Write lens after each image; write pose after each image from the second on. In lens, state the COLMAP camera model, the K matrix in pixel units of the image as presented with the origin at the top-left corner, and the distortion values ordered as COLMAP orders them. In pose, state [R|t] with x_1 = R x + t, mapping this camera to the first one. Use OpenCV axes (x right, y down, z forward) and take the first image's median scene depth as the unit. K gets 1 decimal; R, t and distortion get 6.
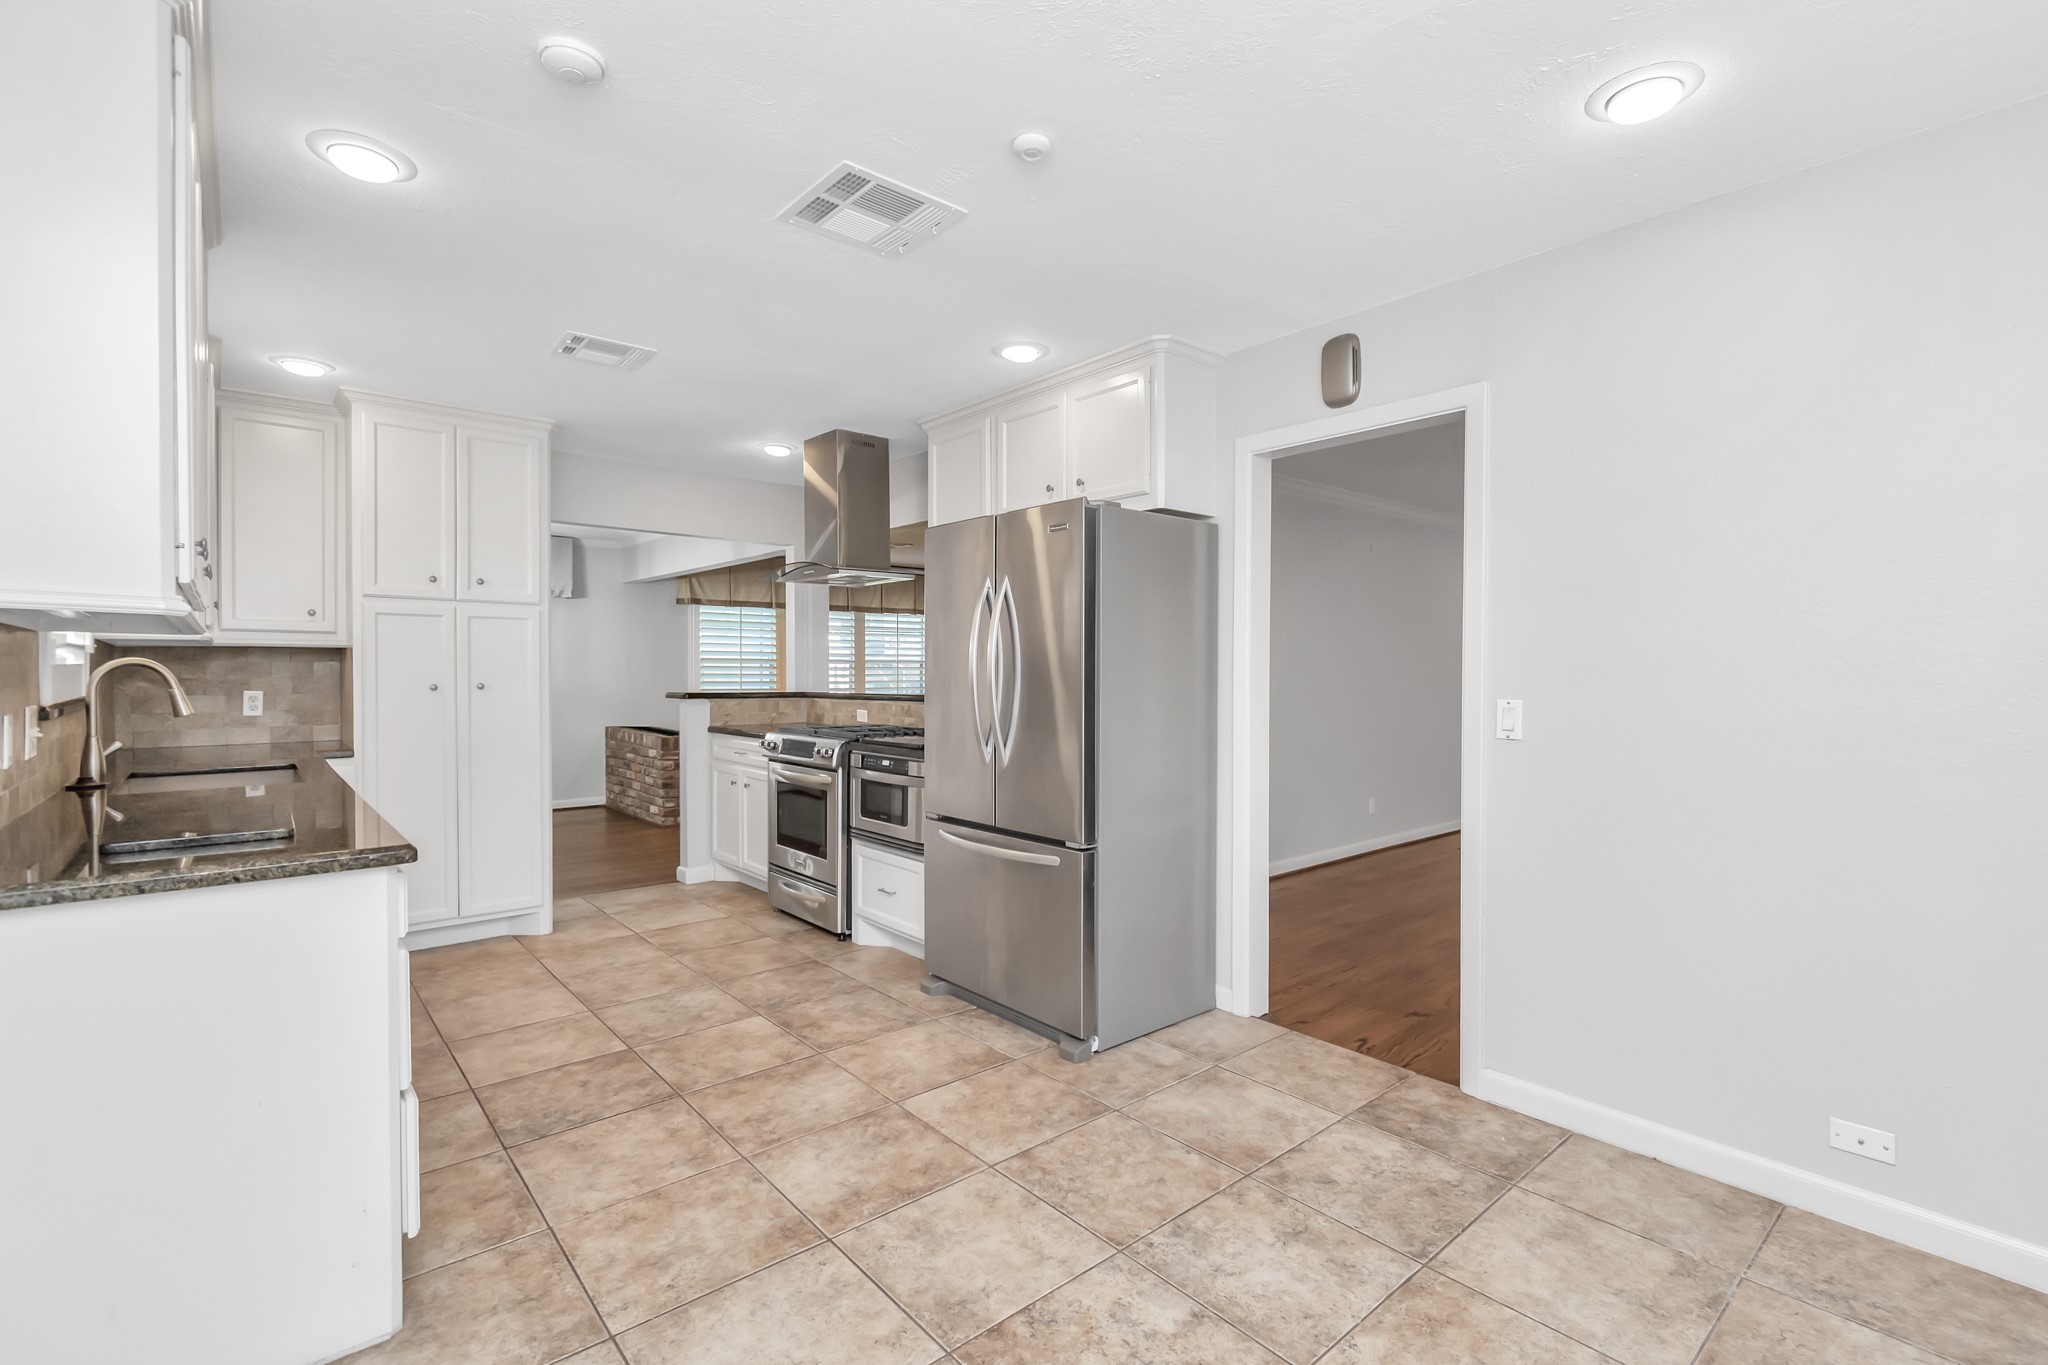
lens RADIAL K [[926.0, 0, 1026.8], [0, 926.0, 681.9], [0, 0, 1]] dist [0.002743, -0.001055]
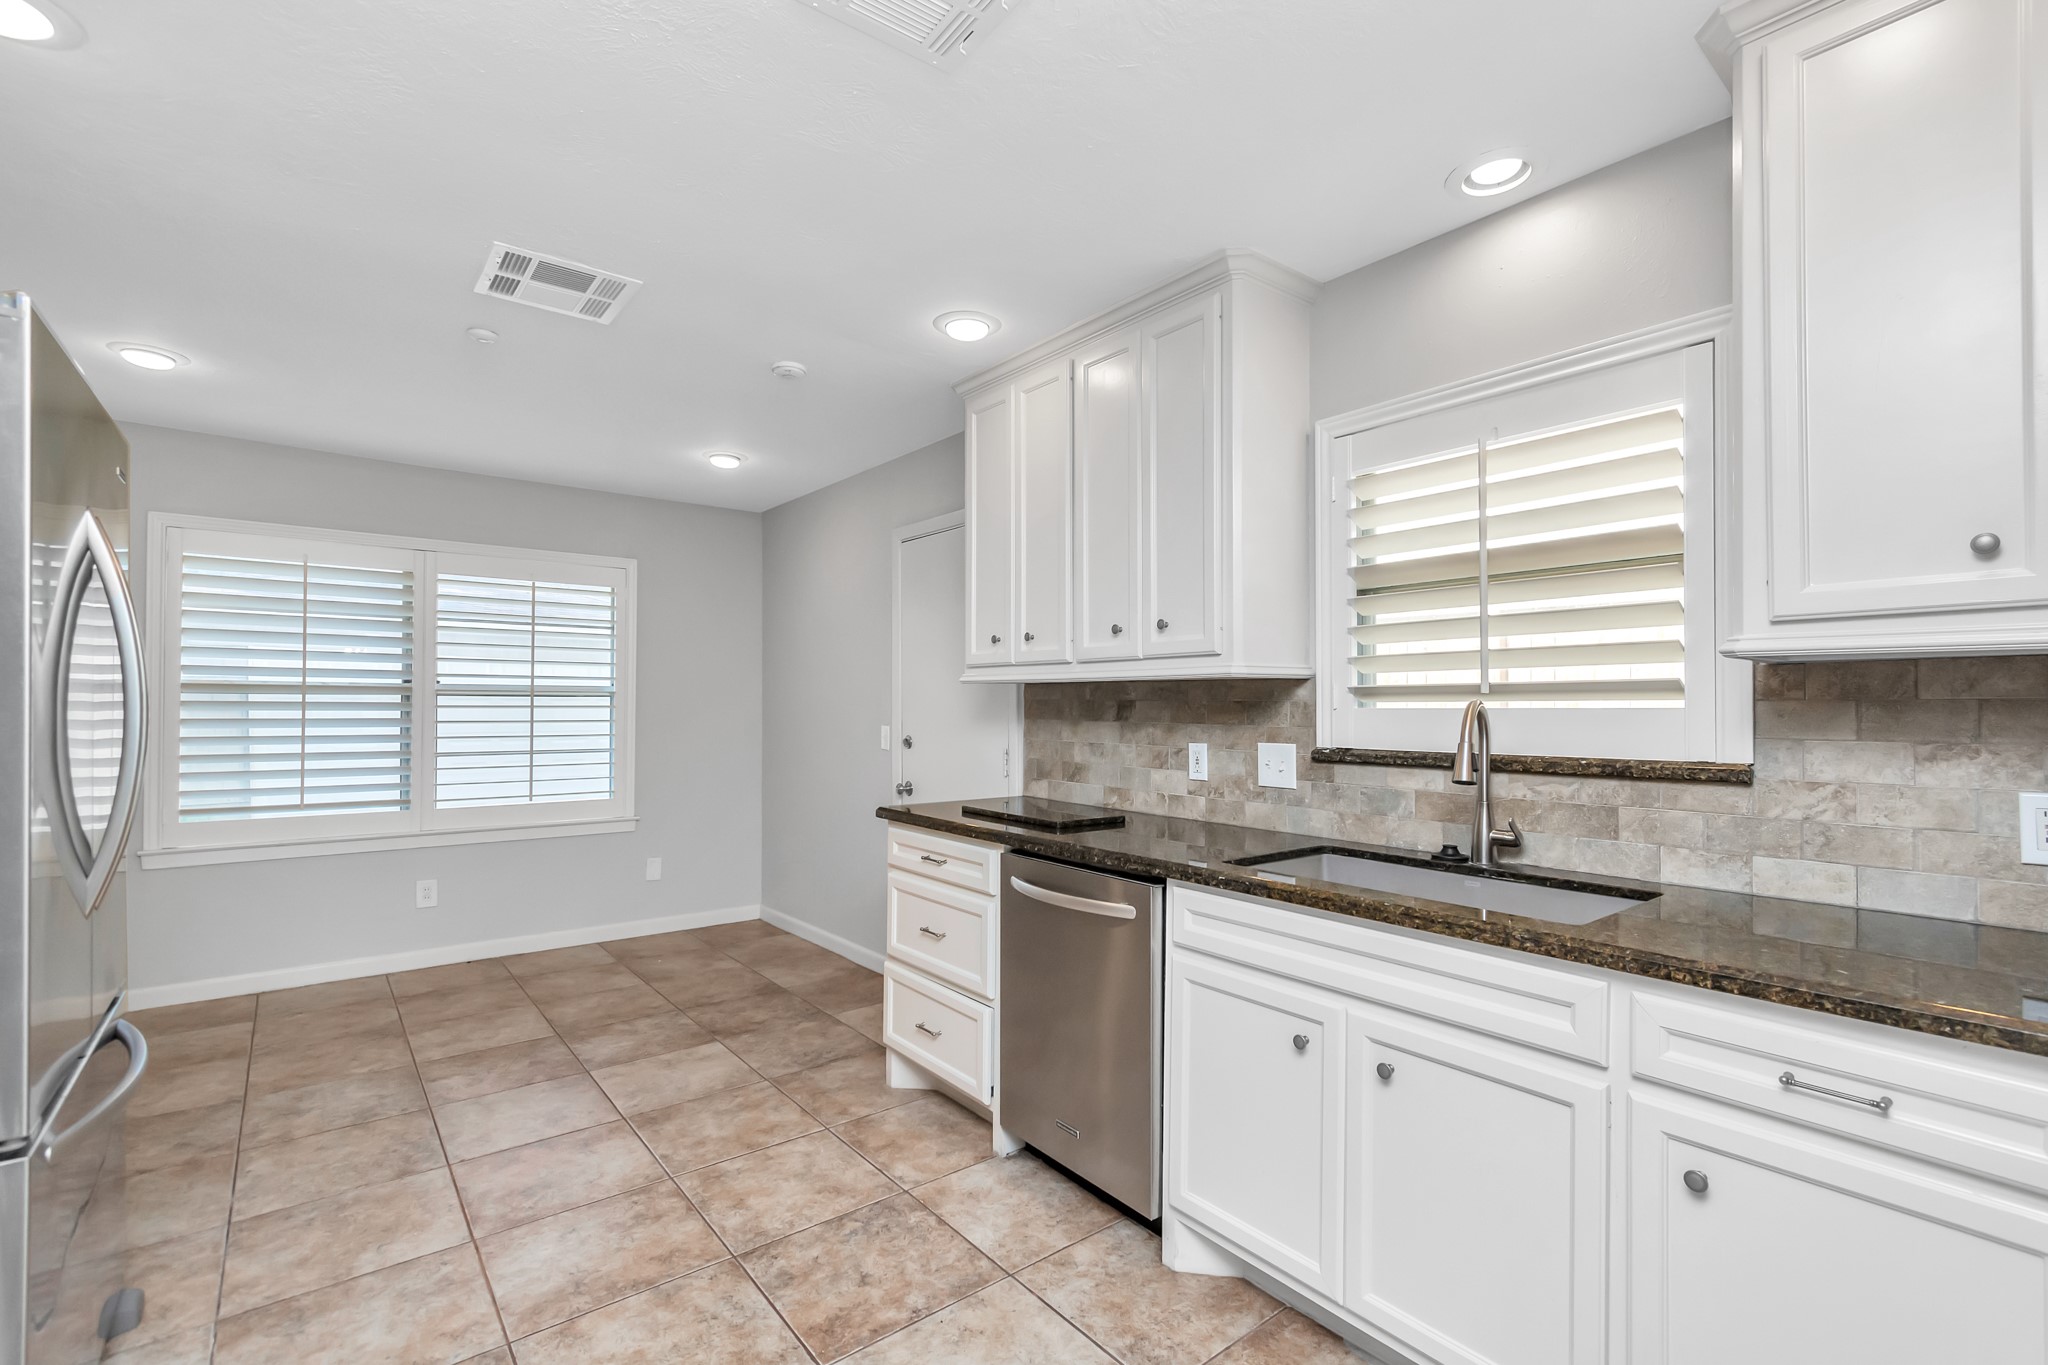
lens RADIAL K [[926.0, 0, 1026.0], [0, 926.0, 688.1], [0, 0, 1]] dist [0.002743, -0.001055]
pose [[-0.999259, -0.003413, 0.038343, -0.723090], [-0.003485, 0.999992, -0.001812, -0.034234], [-0.038336, -0.001944, -0.999263, 1.976302]]
